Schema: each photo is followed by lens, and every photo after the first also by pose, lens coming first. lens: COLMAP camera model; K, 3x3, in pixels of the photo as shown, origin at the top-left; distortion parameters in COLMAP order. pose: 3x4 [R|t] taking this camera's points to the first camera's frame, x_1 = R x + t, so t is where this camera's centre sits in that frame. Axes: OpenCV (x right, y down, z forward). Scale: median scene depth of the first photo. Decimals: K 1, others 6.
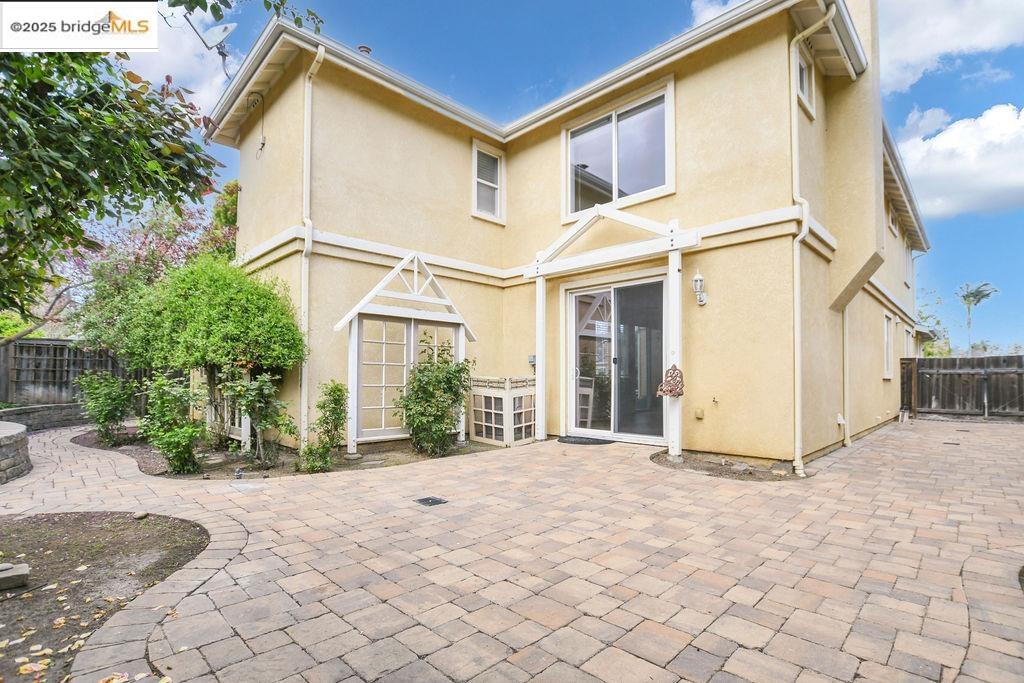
lens RADIAL K [[479.4, 0, 509.1], [0, 479.4, 374.3], [0, 0, 1]] dist [-0.019316, -0.000109]
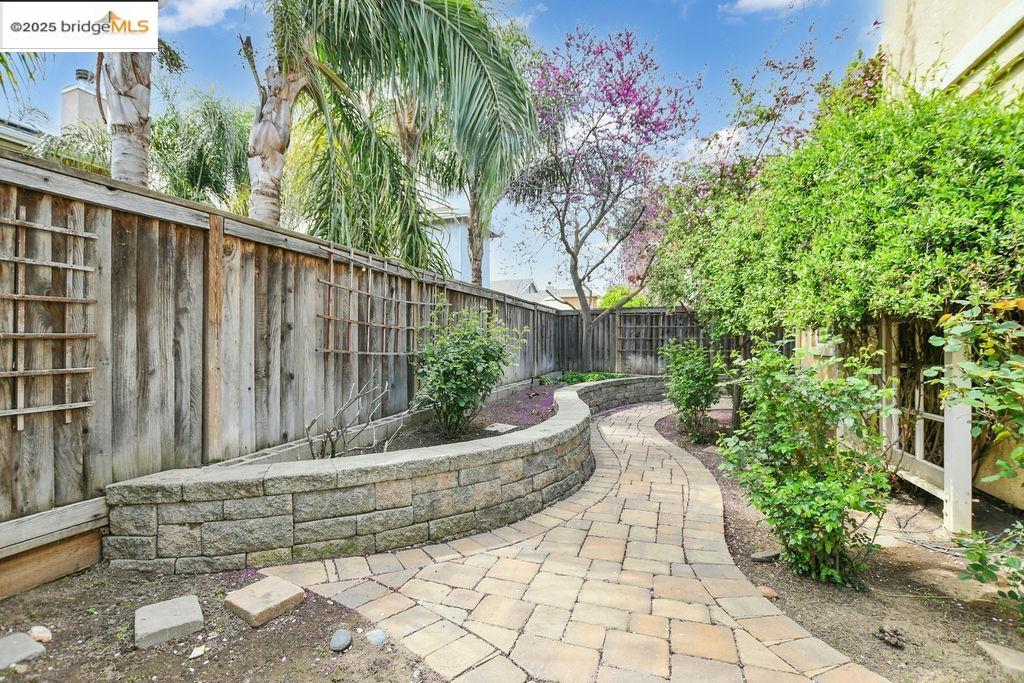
lens RADIAL K [[469.7, 0, 493.5], [0, 469.7, 342.3], [0, 0, 1]] dist [-0.015436, 0.000134]
pose [[0.418016, -0.007756, -0.908407, -0.406899], [0.005398, 0.999967, -0.006054, 0.001337], [0.908424, -0.002373, 0.418044, 0.535950]]
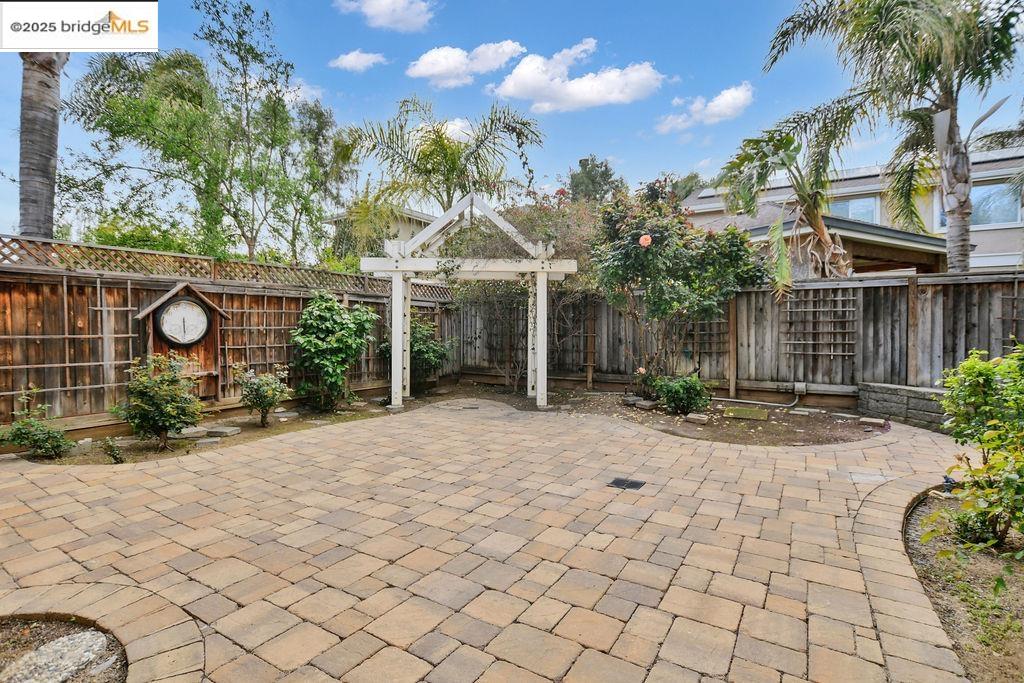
lens RADIAL K [[469.7, 0, 493.5], [0, 469.7, 342.3], [0, 0, 1]] dist [-0.015436, 0.000134]
pose [[-0.980783, 0.000626, -0.195100, 0.171175], [-0.003777, 0.999747, 0.022196, -0.003407], [0.195064, 0.022506, -0.980532, 1.298146]]
